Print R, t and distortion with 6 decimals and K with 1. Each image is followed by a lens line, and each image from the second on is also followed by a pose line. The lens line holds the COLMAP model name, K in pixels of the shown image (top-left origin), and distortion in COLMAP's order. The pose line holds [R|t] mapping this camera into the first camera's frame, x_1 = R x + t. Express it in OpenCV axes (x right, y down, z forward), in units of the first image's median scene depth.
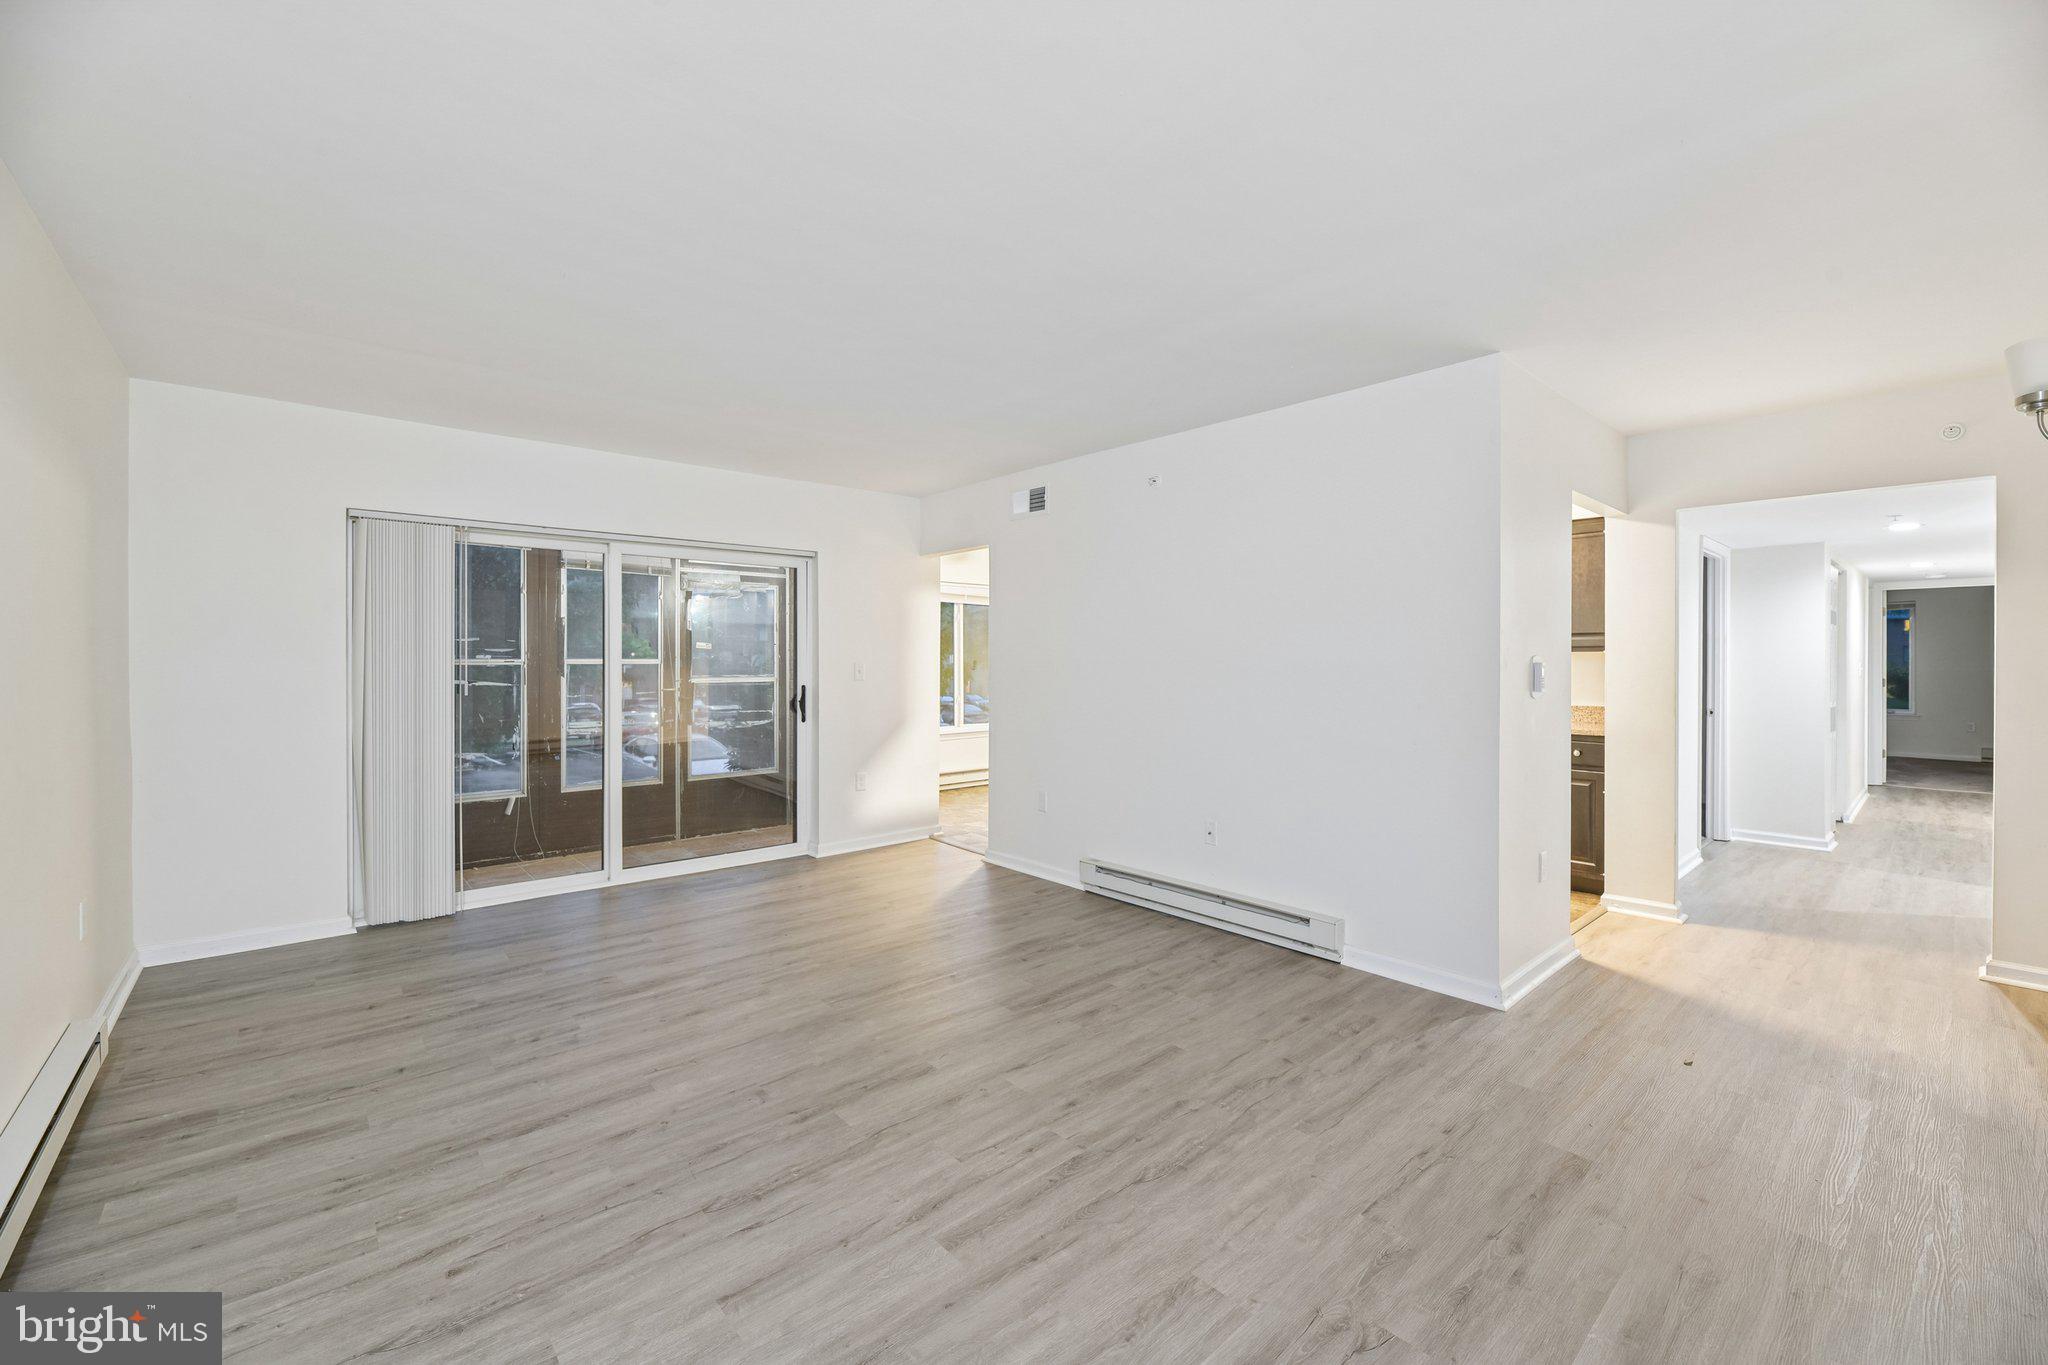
lens RADIAL K [[826.1, 0, 1032.4], [0, 826.1, 667.0], [0, 0, 1]] dist [0.002242, -0.003906]
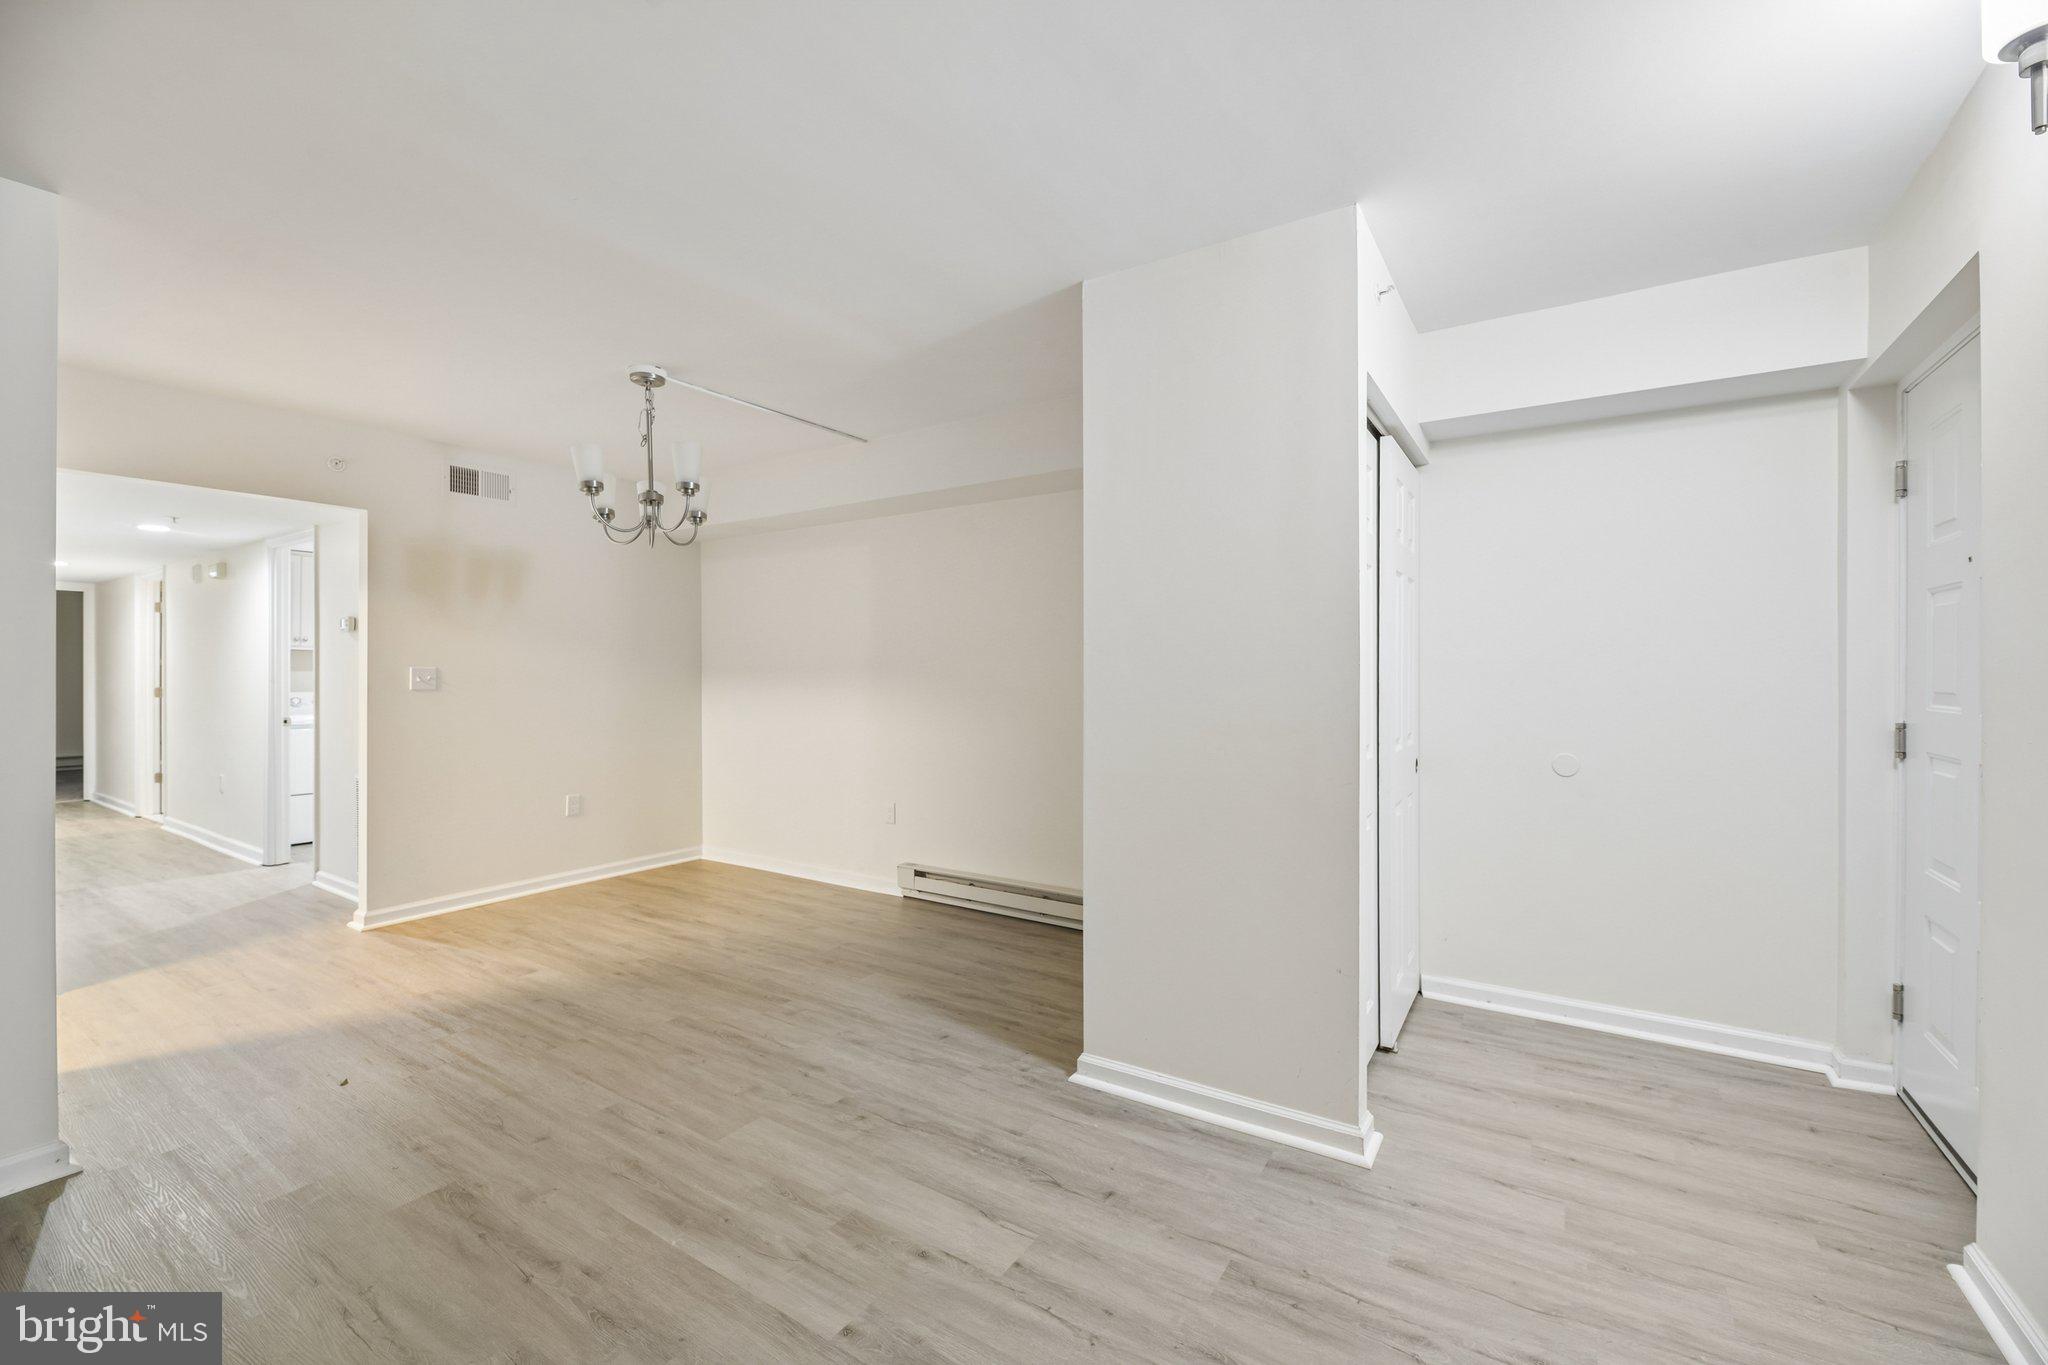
lens RADIAL K [[834.1, 0, 1036.2], [0, 834.1, 672.1], [0, 0, 1]] dist [0.001348, -0.004408]
pose [[-0.273439, 0.000329, 0.961889, -0.290150], [0.005267, 0.999985, 0.001156, 0.010632], [-0.961875, 0.005383, -0.273436, 0.420959]]
